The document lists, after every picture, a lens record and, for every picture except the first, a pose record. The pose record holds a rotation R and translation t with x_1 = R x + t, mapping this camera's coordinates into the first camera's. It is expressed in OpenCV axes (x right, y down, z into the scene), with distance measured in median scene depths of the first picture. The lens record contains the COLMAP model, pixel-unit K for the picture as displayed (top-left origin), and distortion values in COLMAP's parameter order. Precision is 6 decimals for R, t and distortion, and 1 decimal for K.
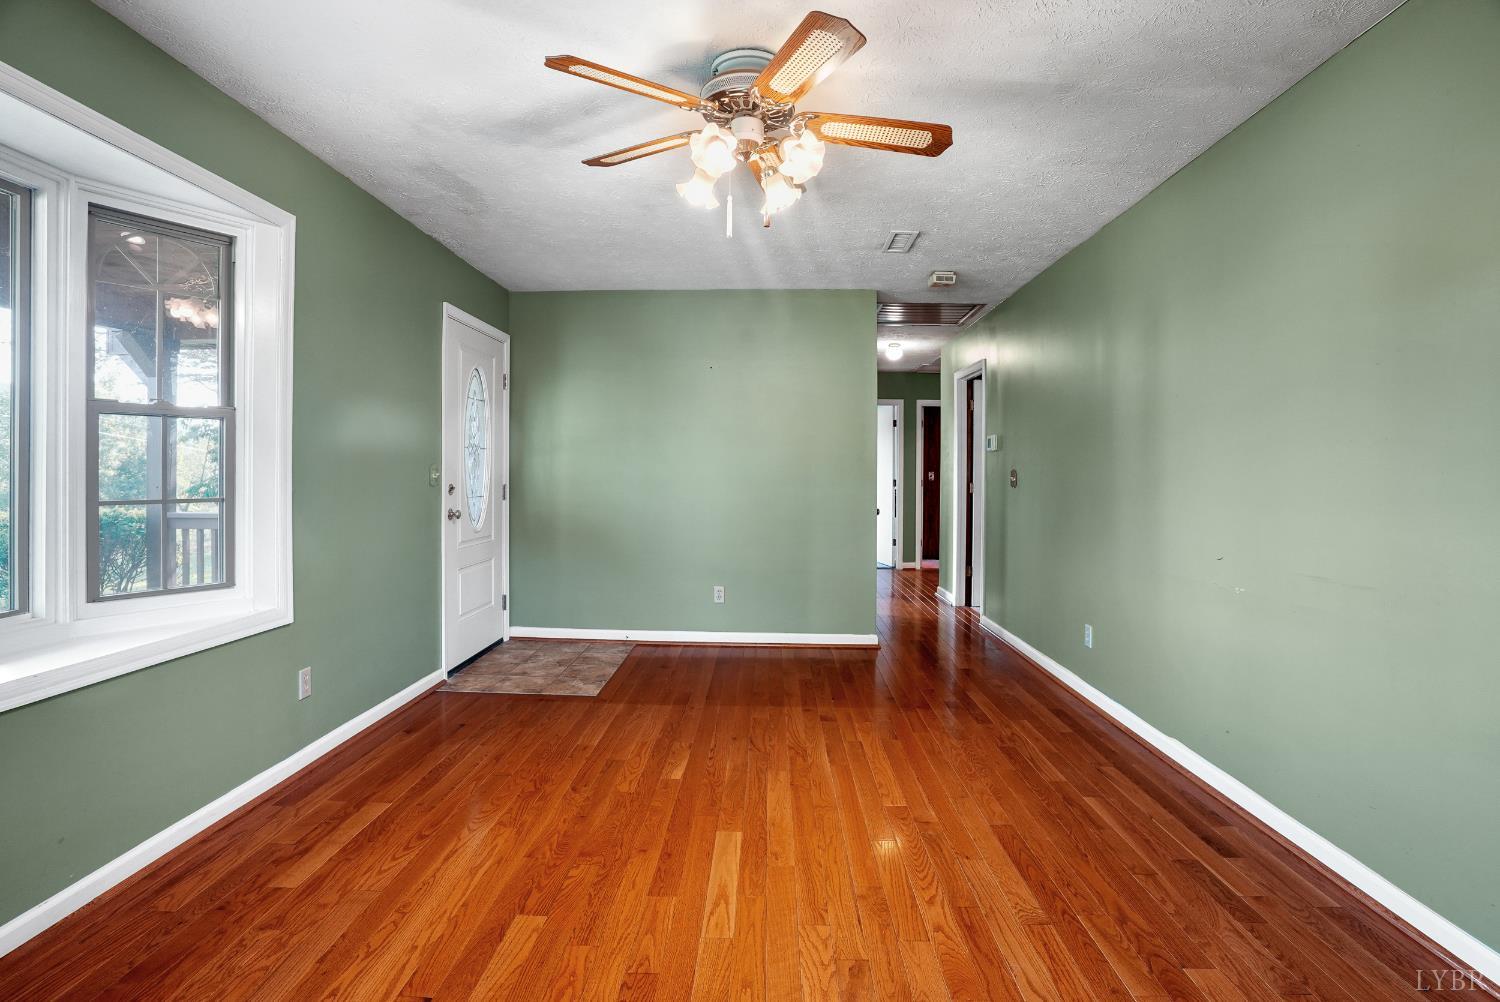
lens RADIAL K [[744.7, 0, 749.8], [0, 744.7, 474.8], [0, 0, 1]] dist [-0.076965, 0.034022]
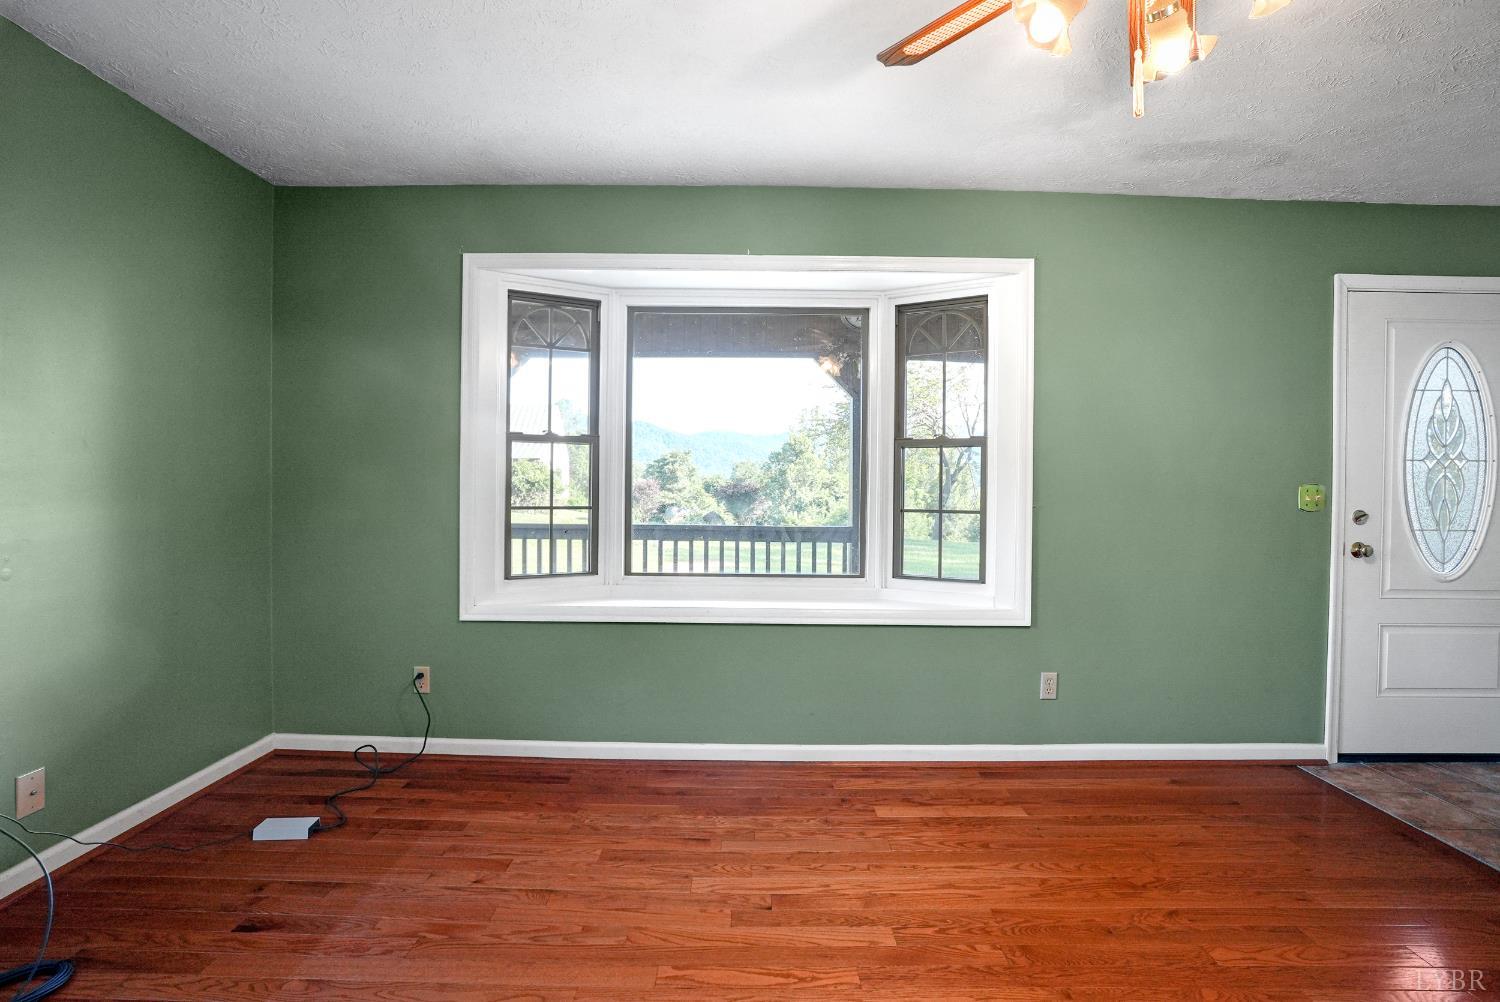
lens RADIAL K [[737.6, 0, 753.3], [0, 737.6, 496.7], [0, 0, 1]] dist [-0.069710, 0.030180]
pose [[0.030373, 0.007513, -0.999510, 0.482311], [-0.015170, 0.999860, 0.007055, 0.005210], [0.999424, 0.014949, 0.030482, 0.555192]]
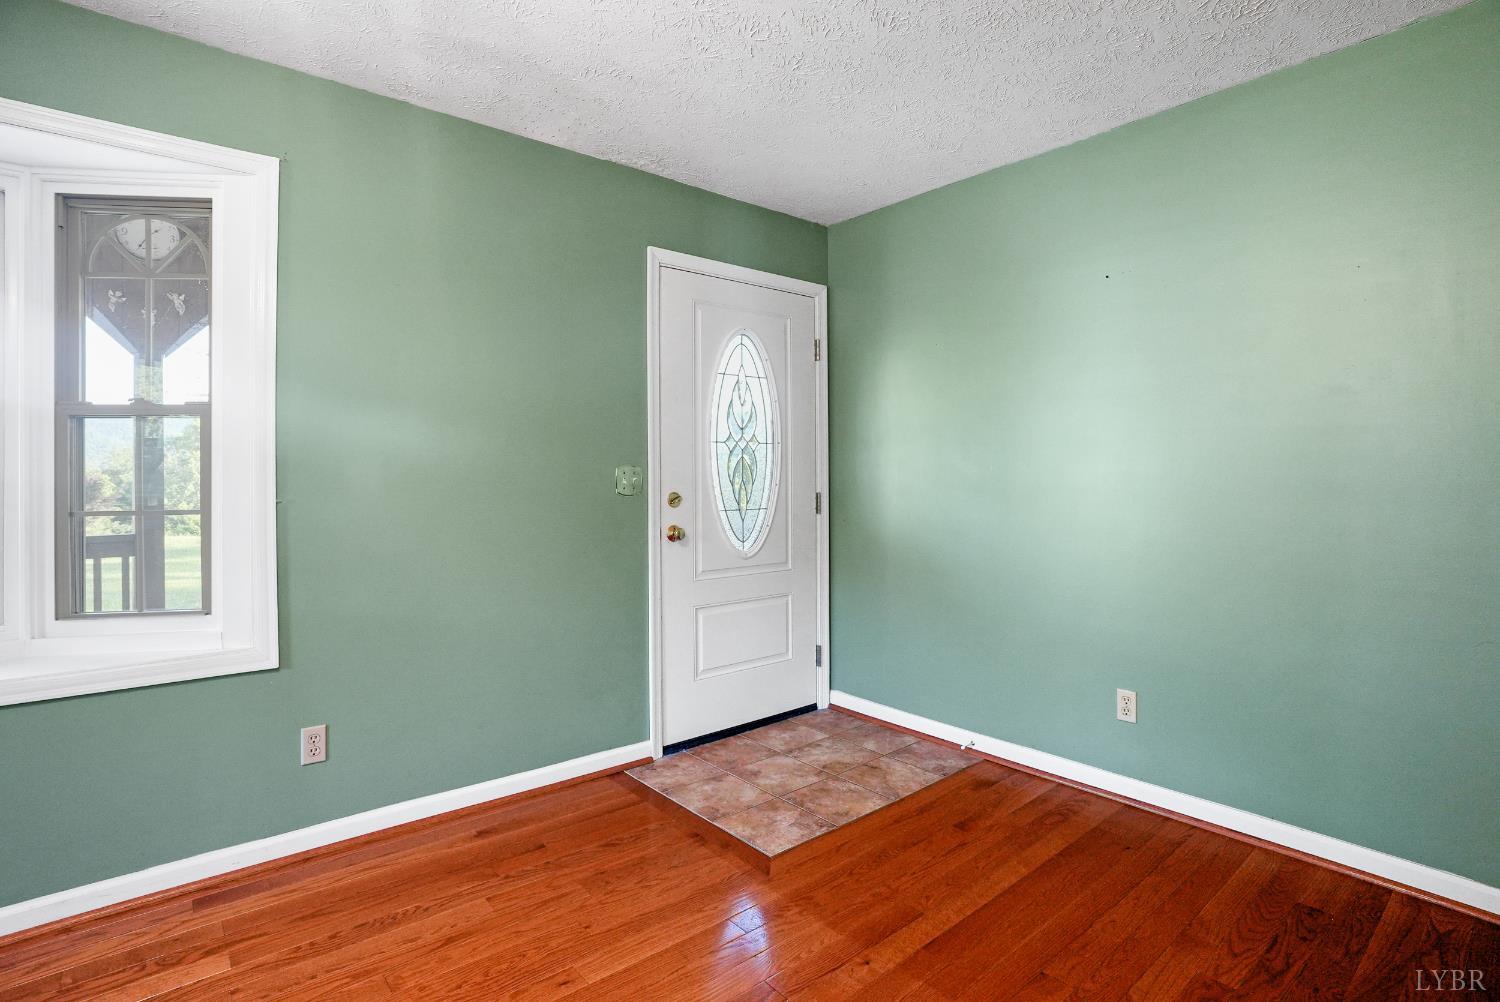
lens RADIAL K [[744.7, 0, 749.8], [0, 744.7, 474.8], [0, 0, 1]] dist [-0.076965, 0.034022]
pose [[0.663622, -0.012381, -0.747965, 0.314682], [0.008010, 0.999923, -0.009444, 0.004519], [0.748025, 0.000276, 0.663671, 0.884229]]
